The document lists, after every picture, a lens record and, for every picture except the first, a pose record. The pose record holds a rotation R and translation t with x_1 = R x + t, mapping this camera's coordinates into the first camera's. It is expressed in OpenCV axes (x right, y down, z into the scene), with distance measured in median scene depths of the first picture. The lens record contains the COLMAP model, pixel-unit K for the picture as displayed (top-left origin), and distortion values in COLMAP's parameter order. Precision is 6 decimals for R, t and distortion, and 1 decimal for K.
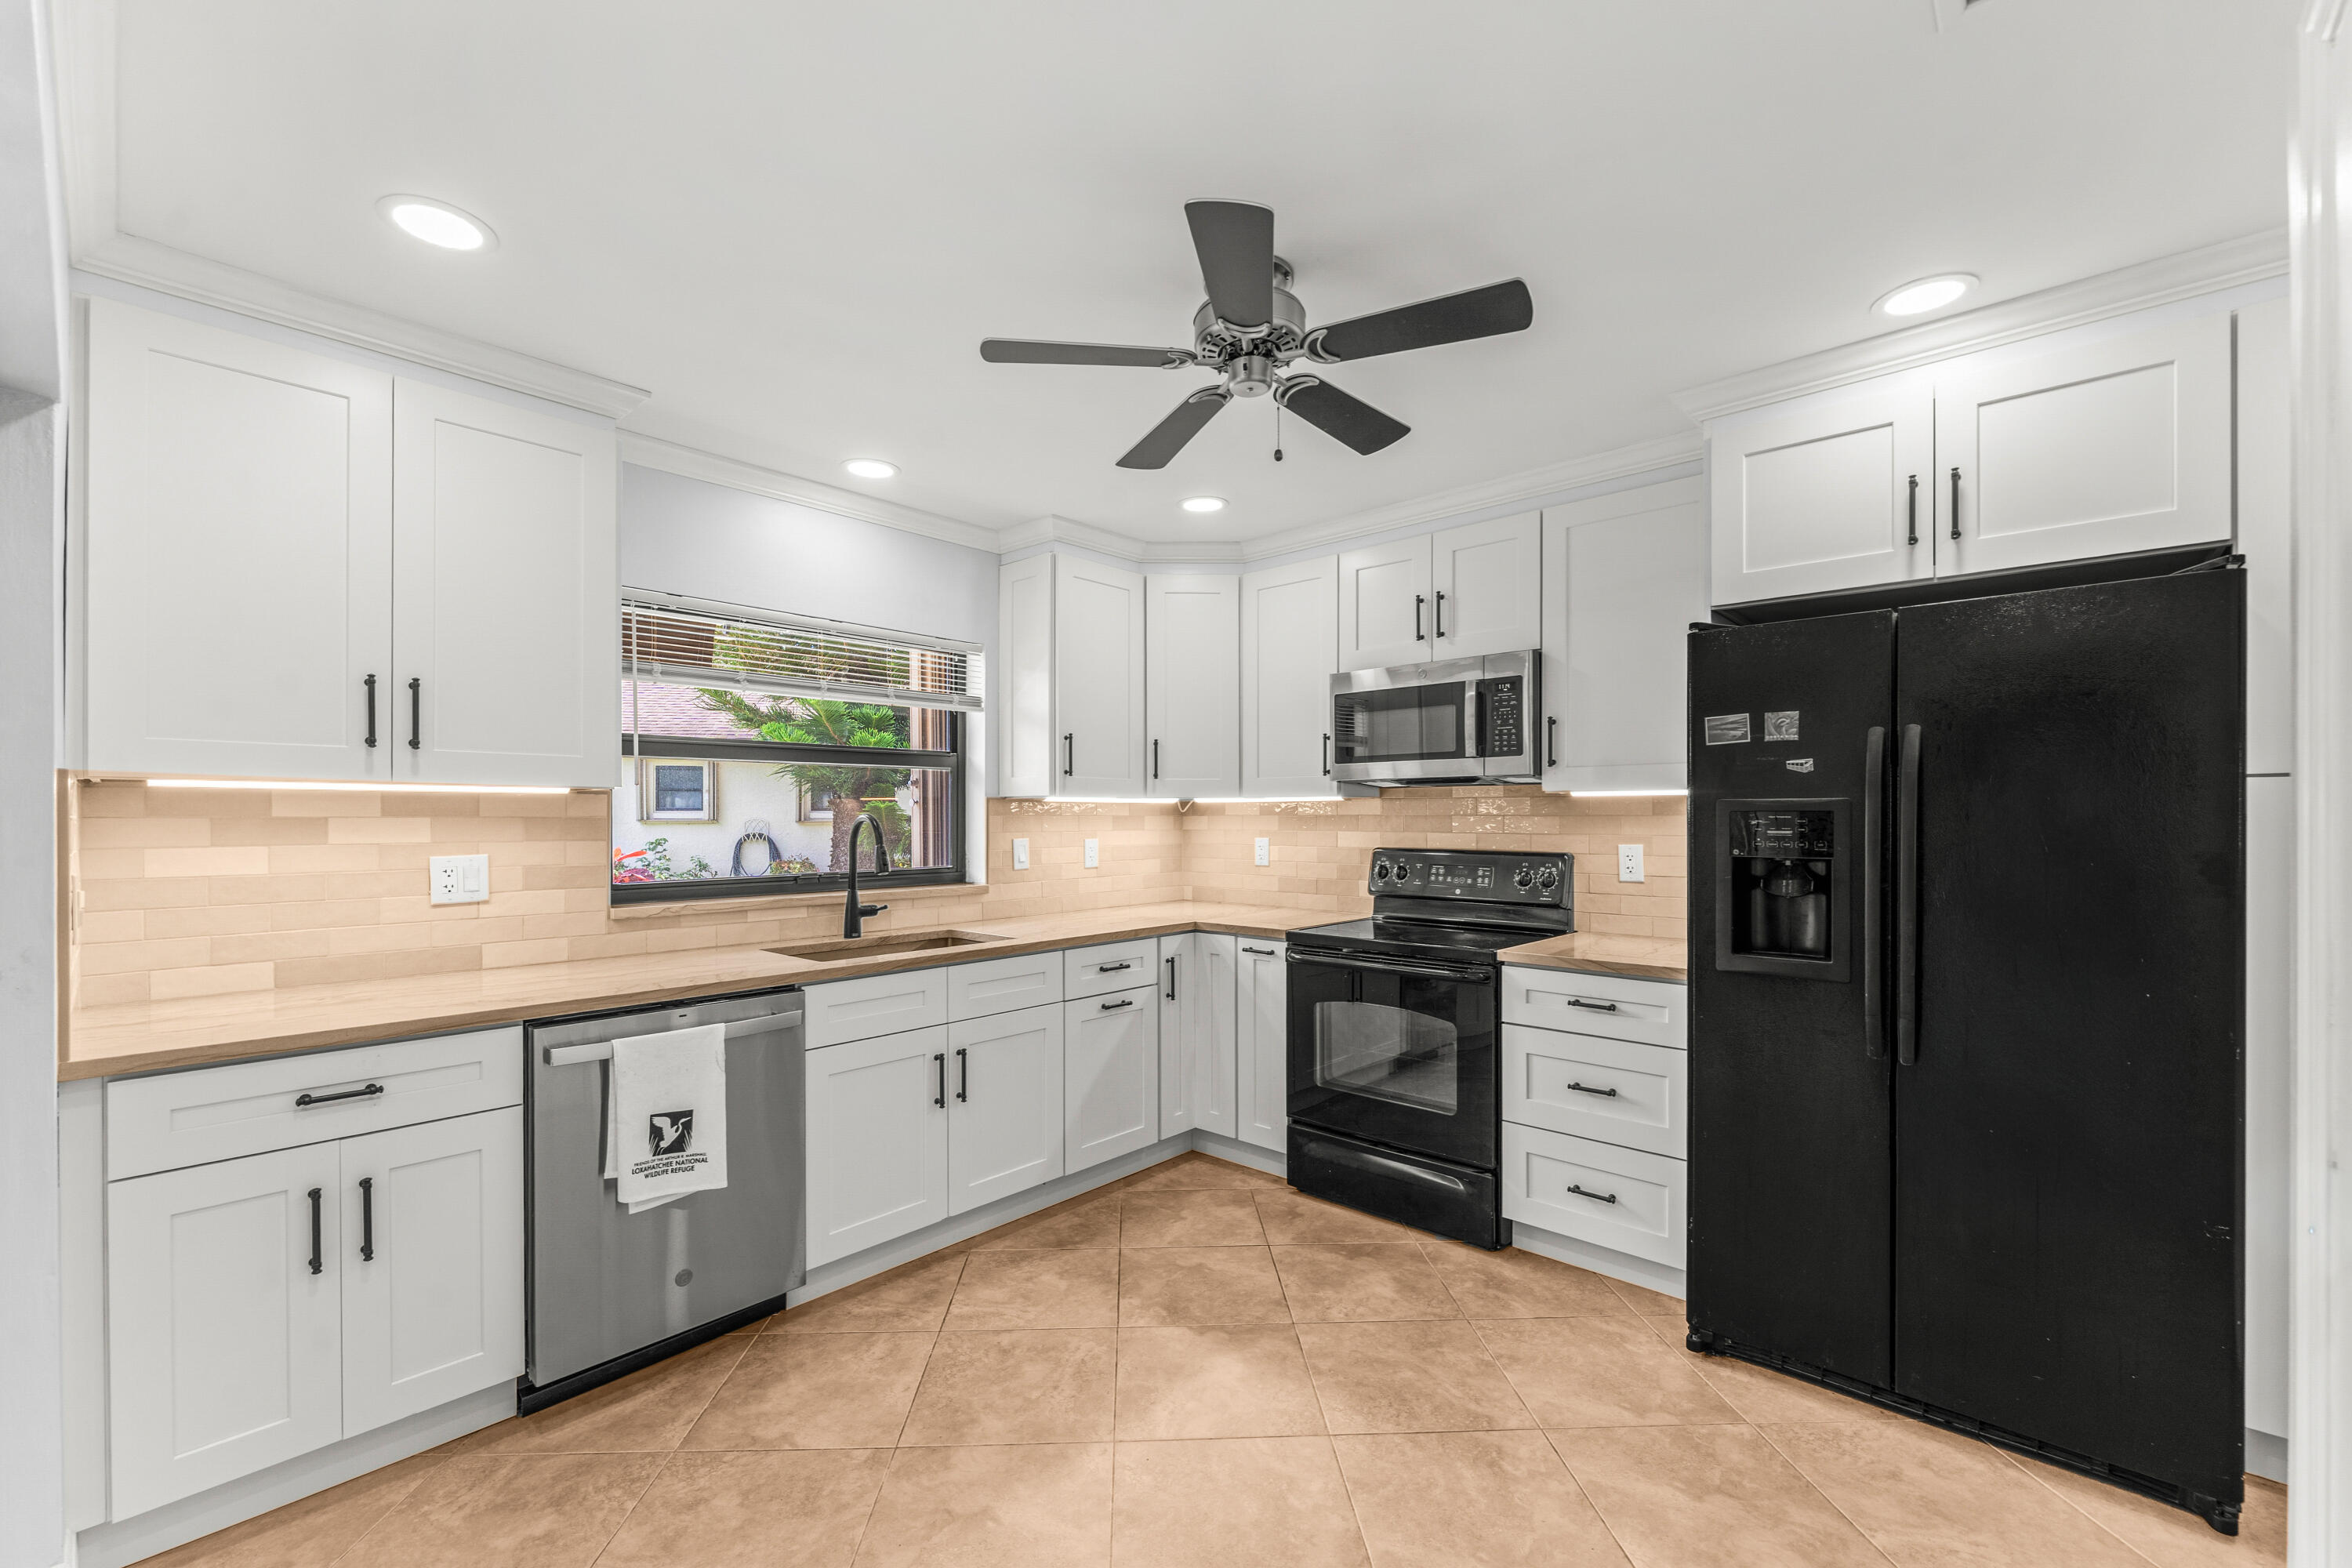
lens RADIAL K [[958.3, 0, 1168.0], [0, 958.3, 816.9], [0, 0, 1]] dist [-0.003325, -0.000254]
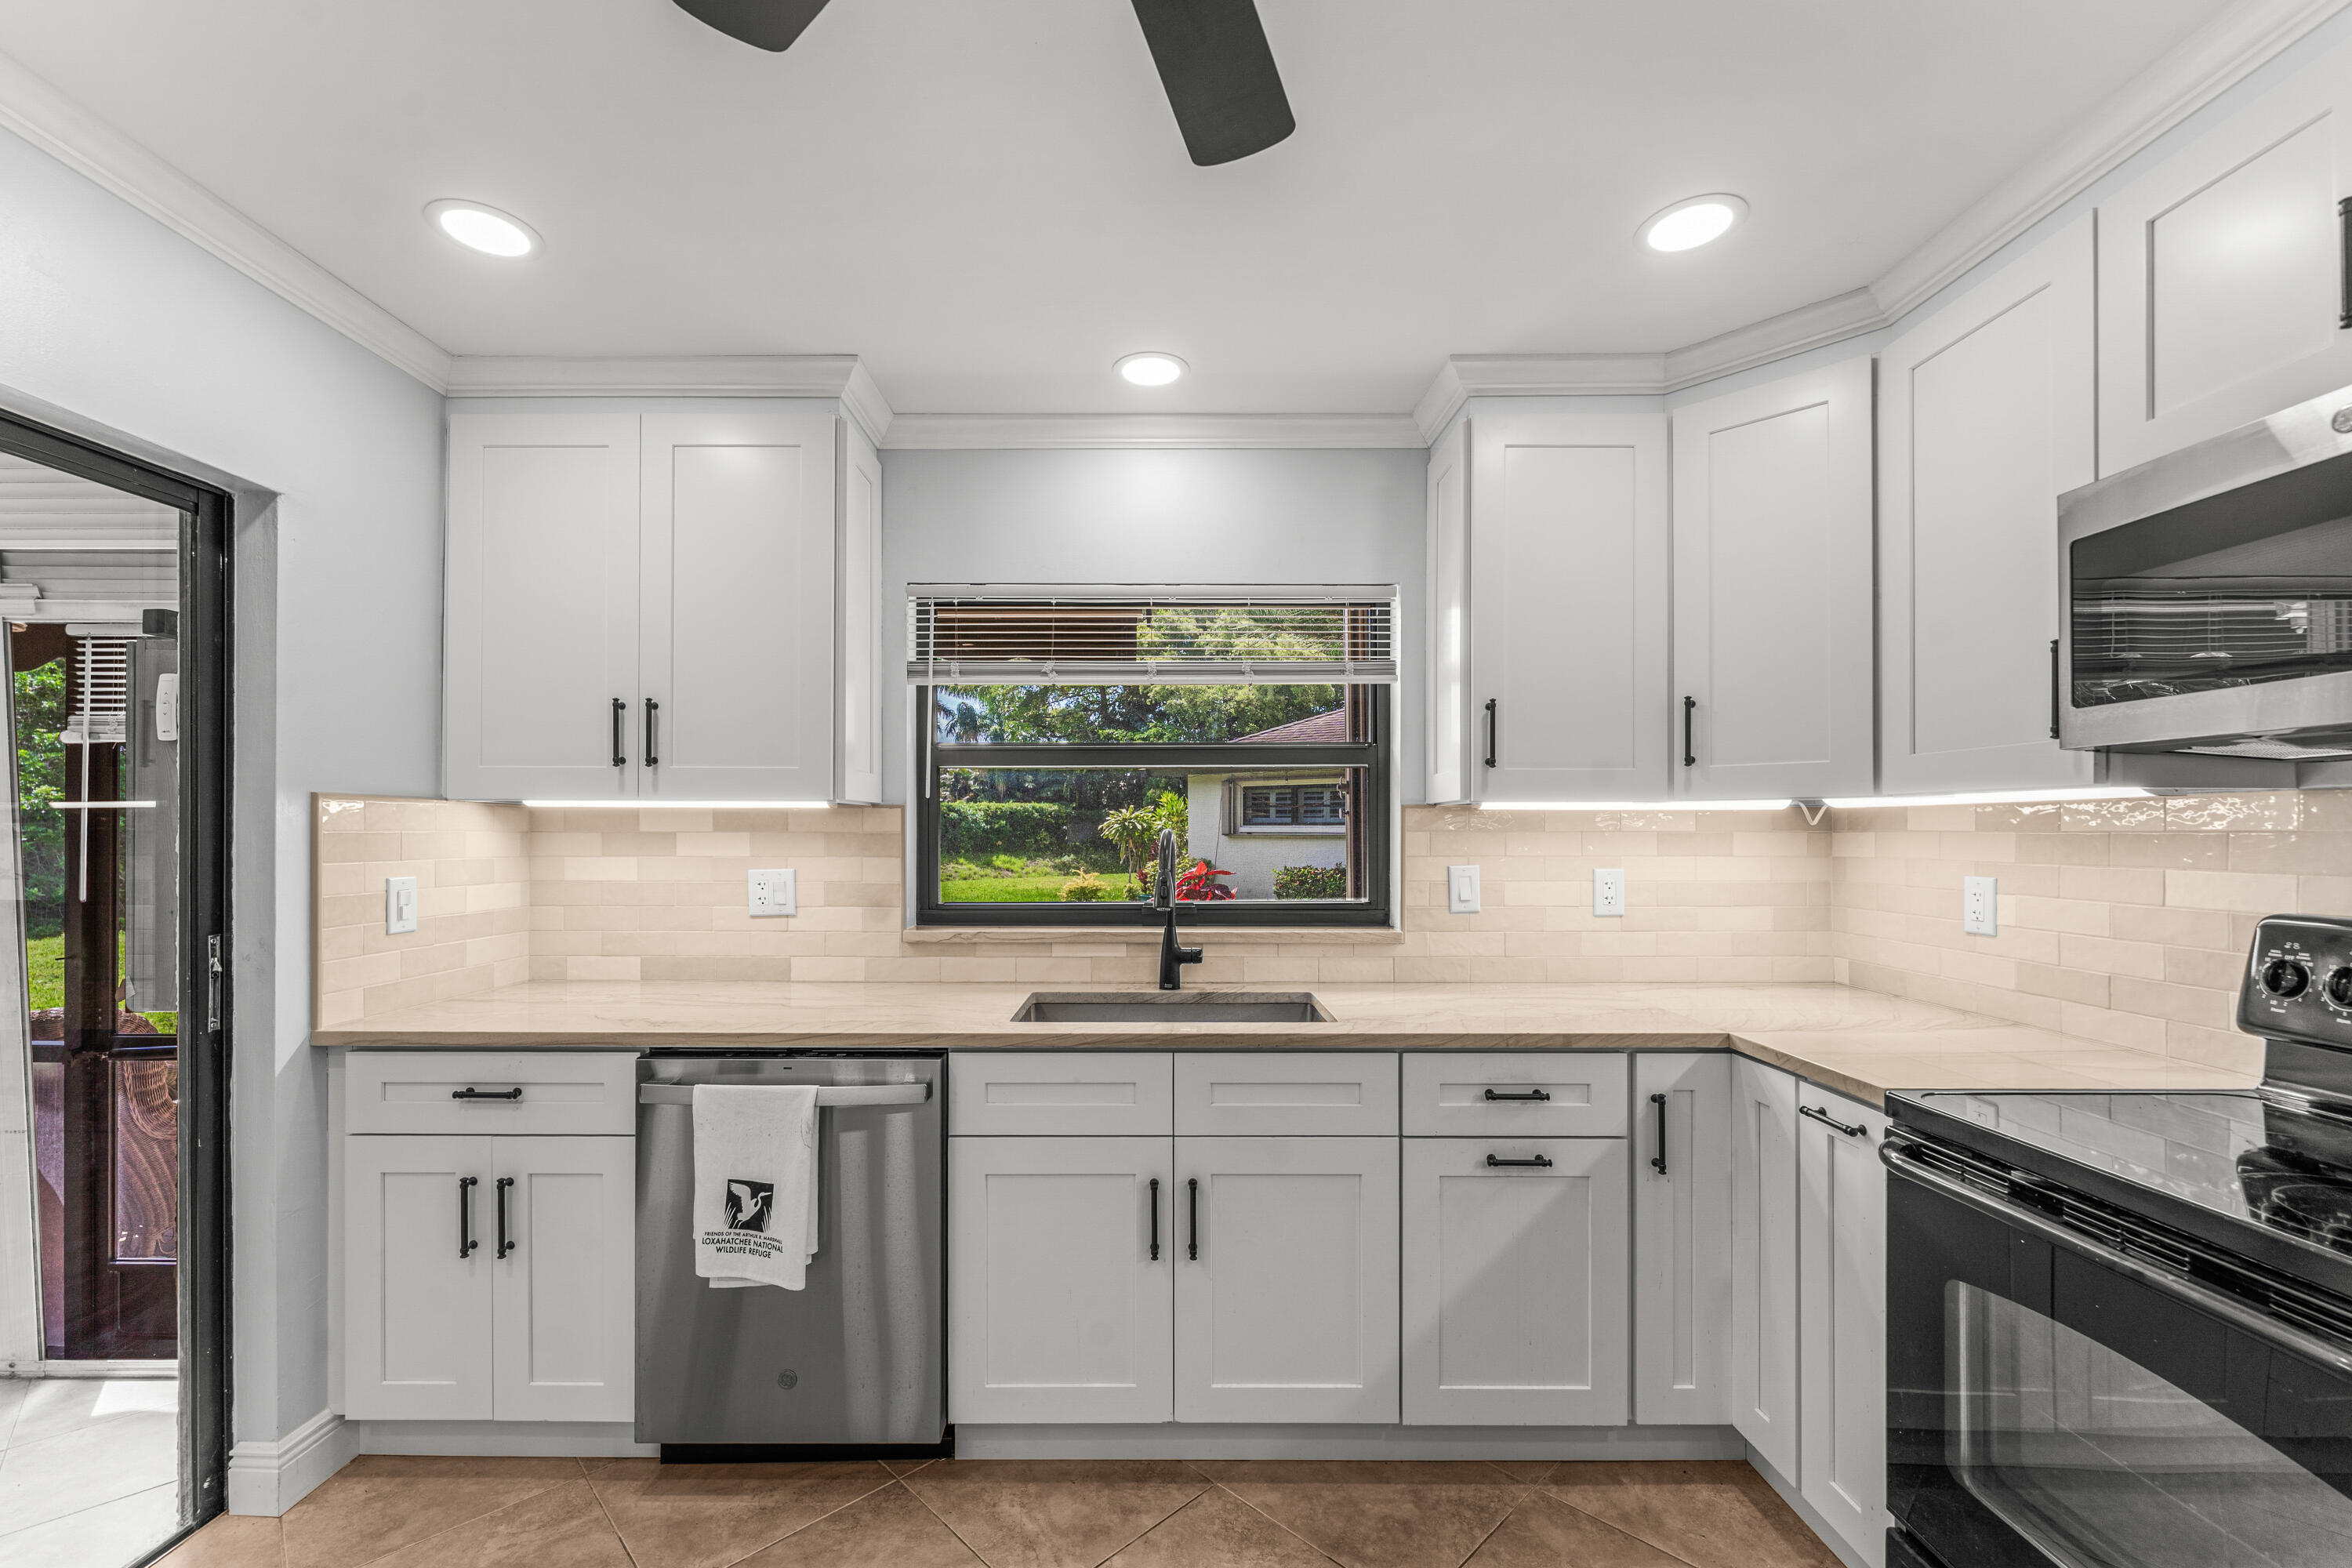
lens RADIAL K [[964.9, 0, 1157.8], [0, 964.9, 826.2], [0, 0, 1]] dist [-0.003601, -0.000180]
pose [[0.670561, -0.002268, -0.741851, 0.268998], [-0.002012, 0.999986, -0.004875, -0.001638], [0.741852, 0.004761, 0.670547, 0.525645]]
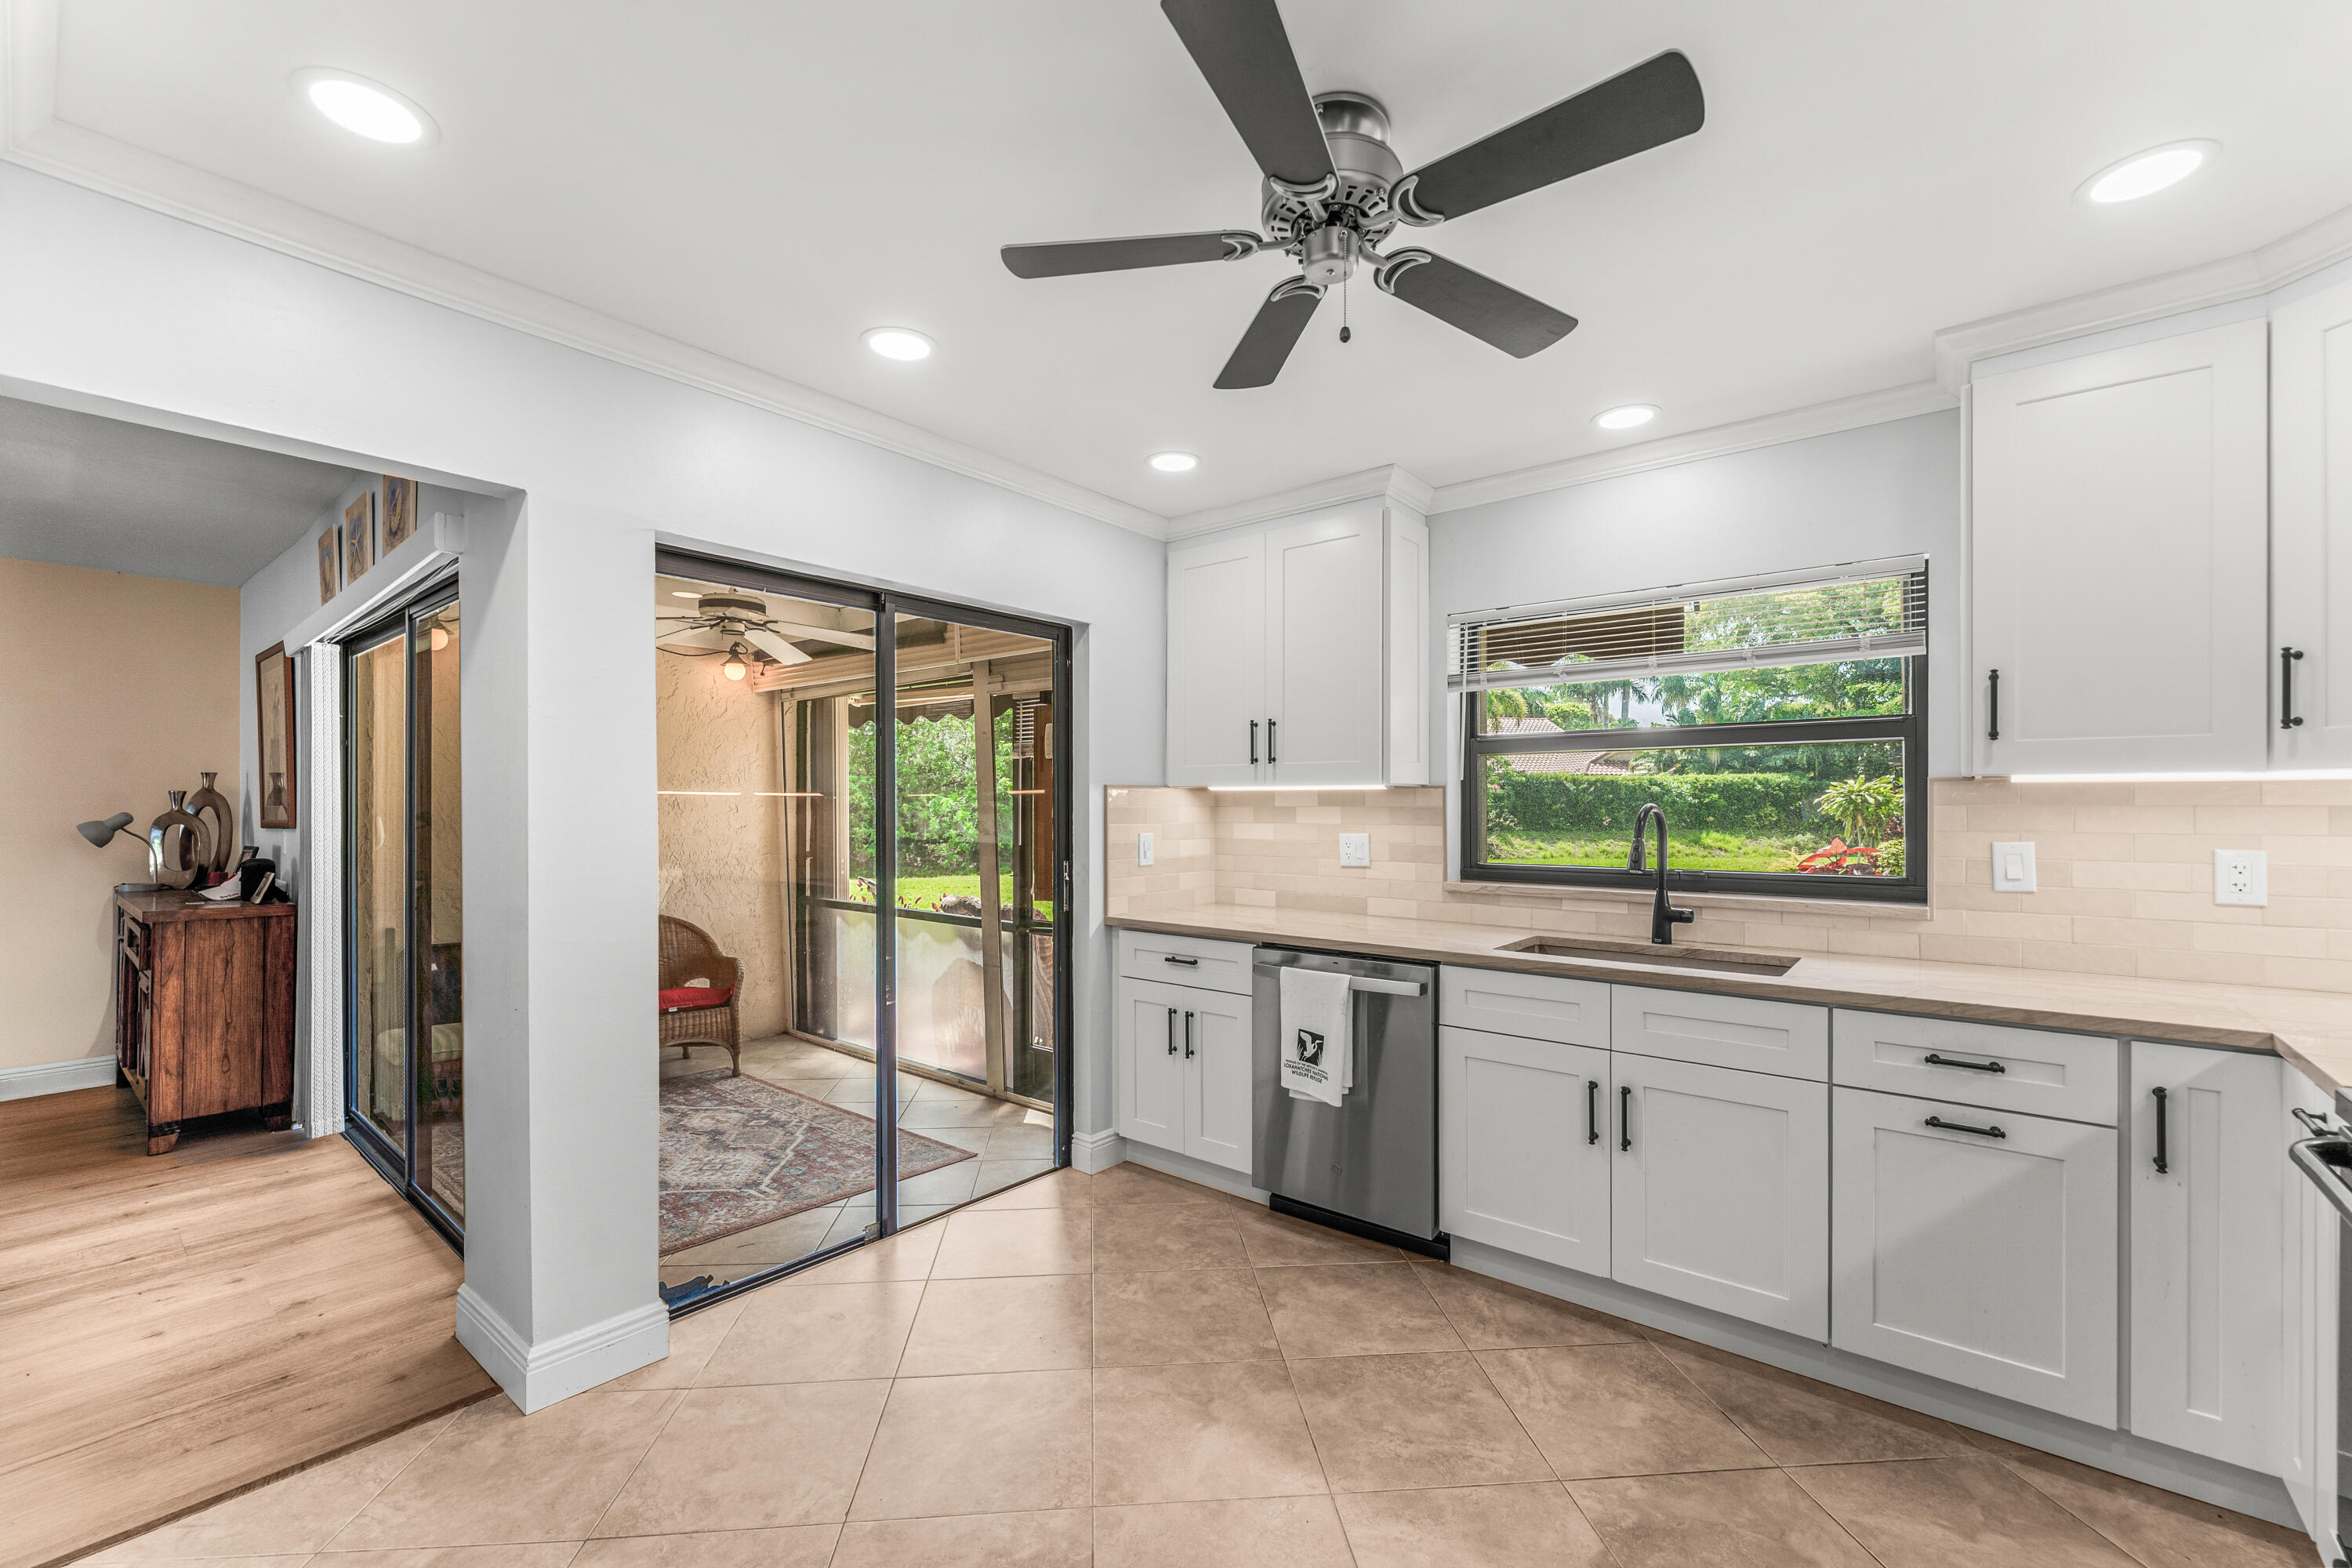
lens RADIAL K [[964.5, 0, 1173.1], [0, 964.5, 803.8], [0, 0, 1]] dist [-0.002241, -0.000328]
pose [[0.049403, -0.000931, -0.998778, 0.598577], [-0.000707, 0.999999, -0.000967, -0.002056], [0.998779, 0.000754, 0.049403, 0.564535]]
